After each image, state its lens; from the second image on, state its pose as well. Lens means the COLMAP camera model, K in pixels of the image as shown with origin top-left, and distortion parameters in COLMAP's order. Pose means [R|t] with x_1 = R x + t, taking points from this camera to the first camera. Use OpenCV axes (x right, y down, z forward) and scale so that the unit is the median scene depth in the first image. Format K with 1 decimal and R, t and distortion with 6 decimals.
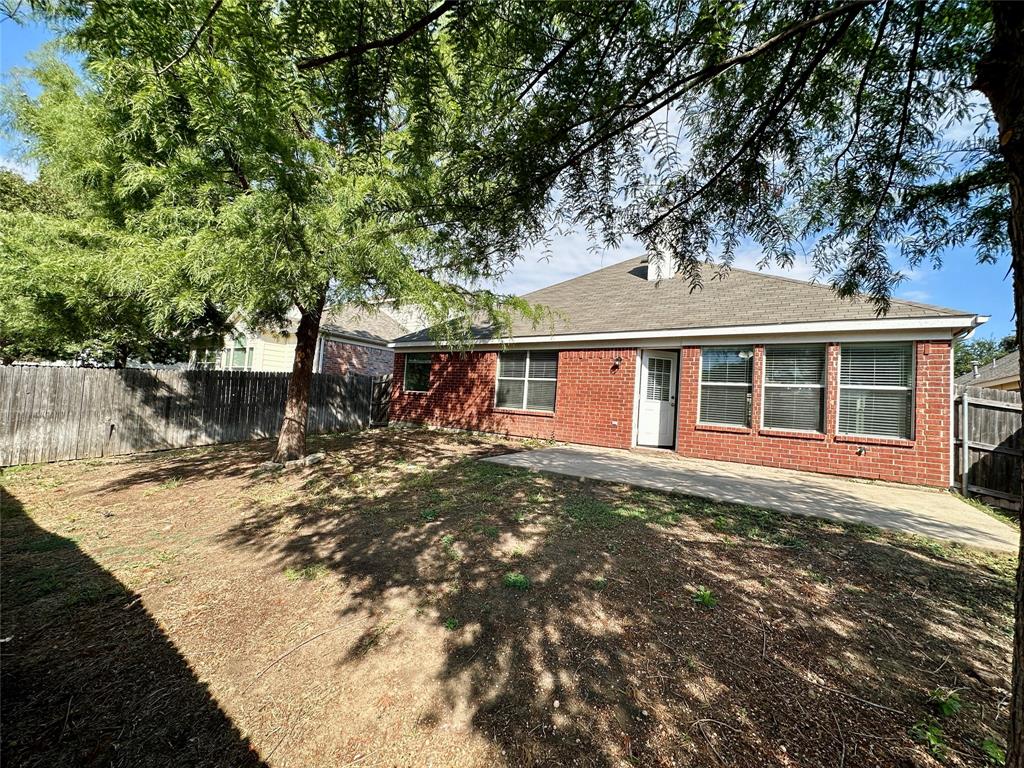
lens RADIAL K [[405.0, 0, 505.9], [0, 405.0, 381.4], [0, 0, 1]] dist [-0.002963, 0.000578]
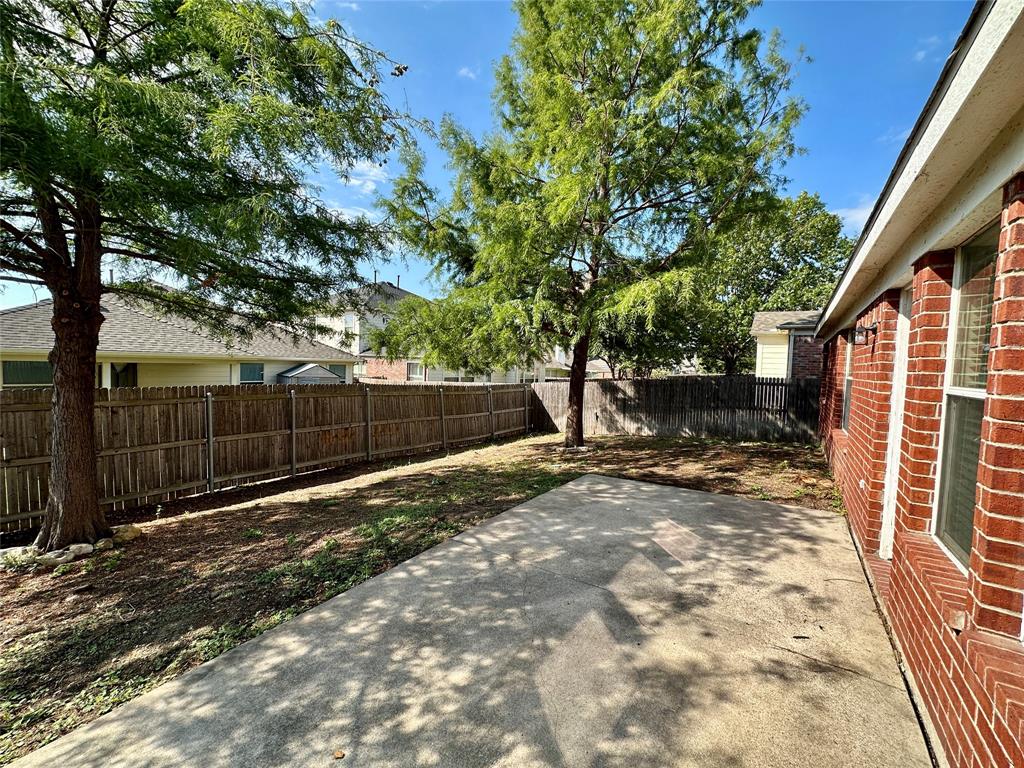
lens RADIAL K [[405.0, 0, 504.8], [0, 405.0, 388.4], [0, 0, 1]] dist [-0.002963, 0.000578]
pose [[0.003199, -0.009267, -0.999952, 0.603757], [0.027939, 0.999568, -0.009174, 0.004184], [0.999605, -0.027908, 0.003457, 0.580134]]
